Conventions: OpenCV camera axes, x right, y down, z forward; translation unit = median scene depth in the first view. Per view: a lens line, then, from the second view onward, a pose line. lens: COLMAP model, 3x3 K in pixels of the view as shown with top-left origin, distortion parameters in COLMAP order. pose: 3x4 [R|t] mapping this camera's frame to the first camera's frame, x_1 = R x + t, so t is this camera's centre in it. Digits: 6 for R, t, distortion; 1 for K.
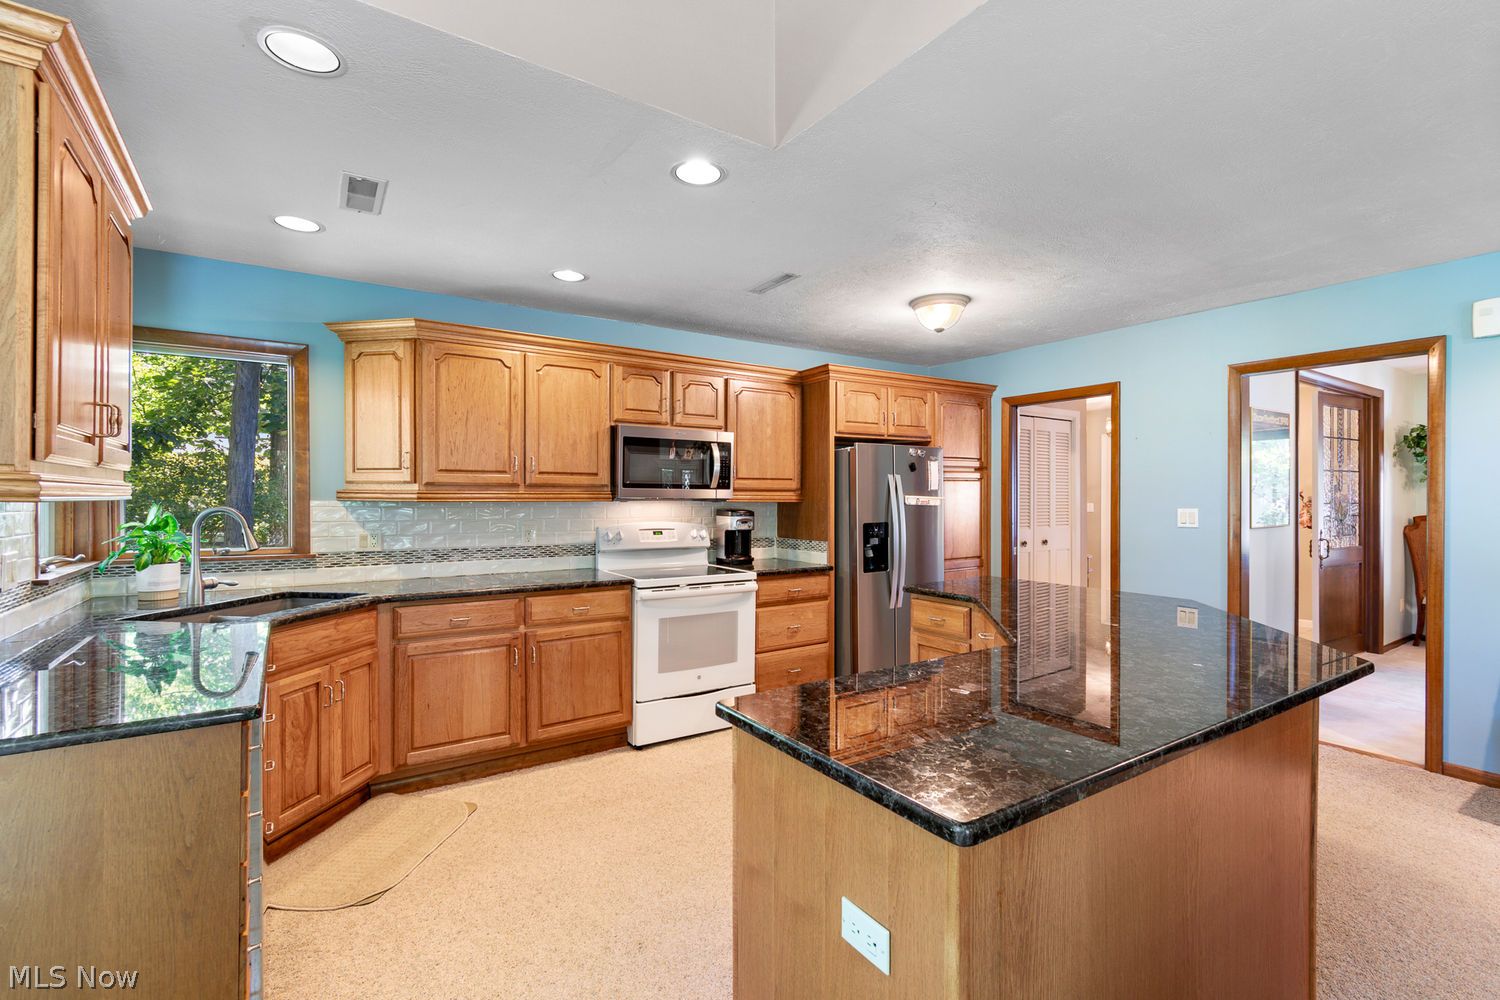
lens RADIAL K [[677.0, 0, 751.6], [0, 677.0, 497.7], [0, 0, 1]] dist [-0.001027, 0.000198]
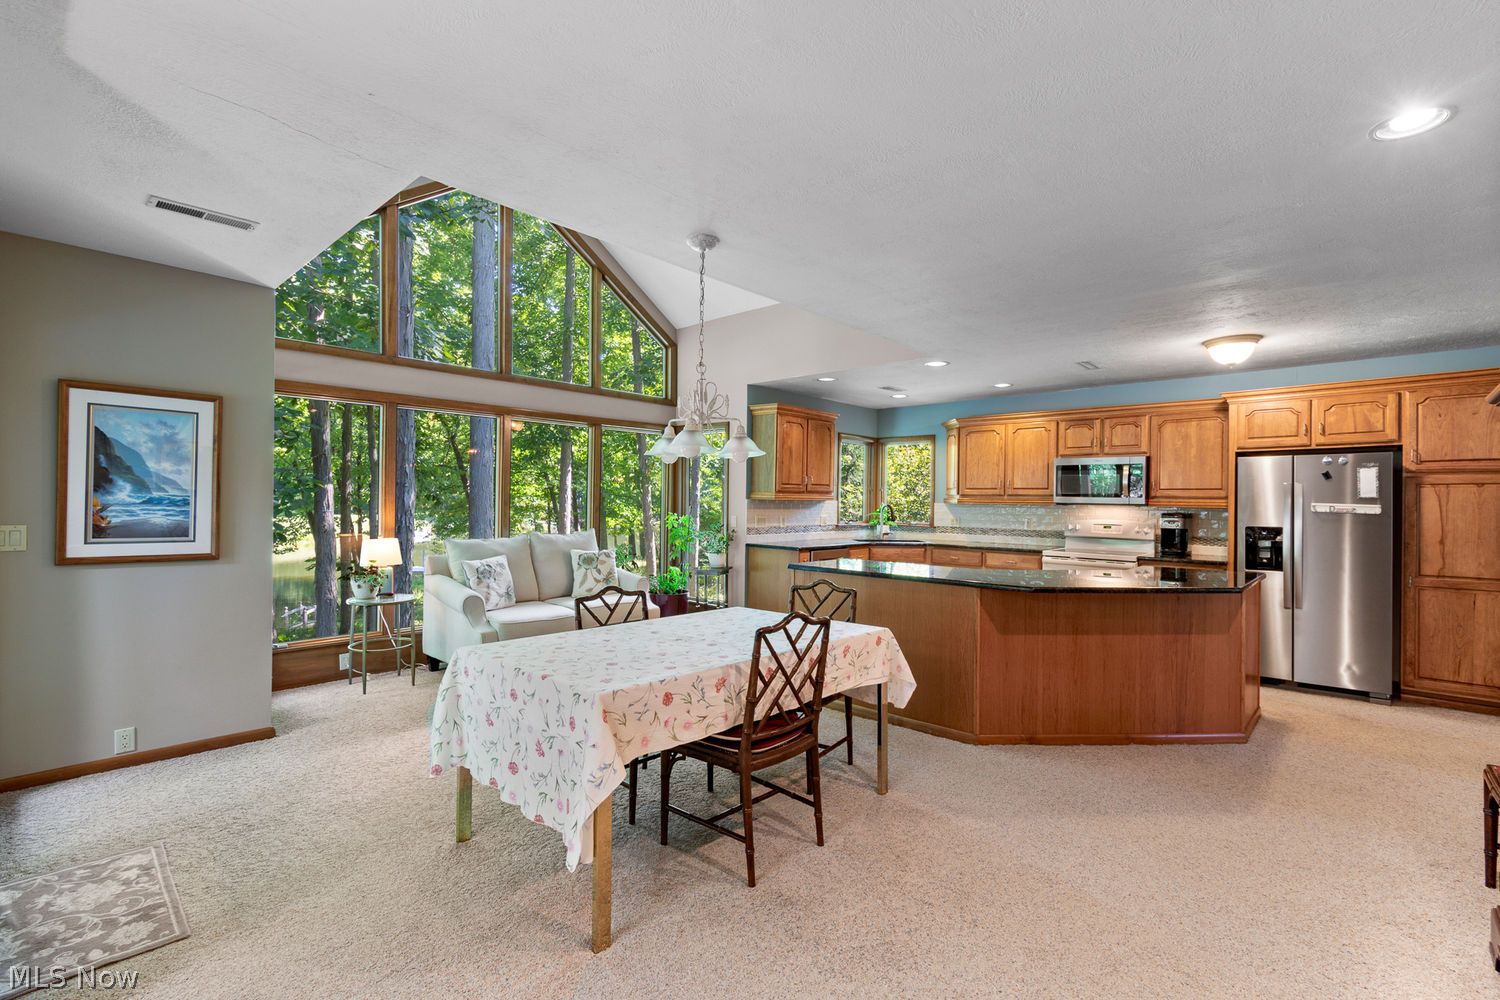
lens RADIAL K [[671.1, 0, 750.0], [0, 671.1, 500.0], [0, 0, 1]] dist [0.001765, 0.000051]
pose [[0.216186, -0.000286, -0.976352, 1.285884], [-0.012763, 0.999914, -0.003119, 0.008483], [0.976269, 0.013135, 0.216163, -0.087325]]
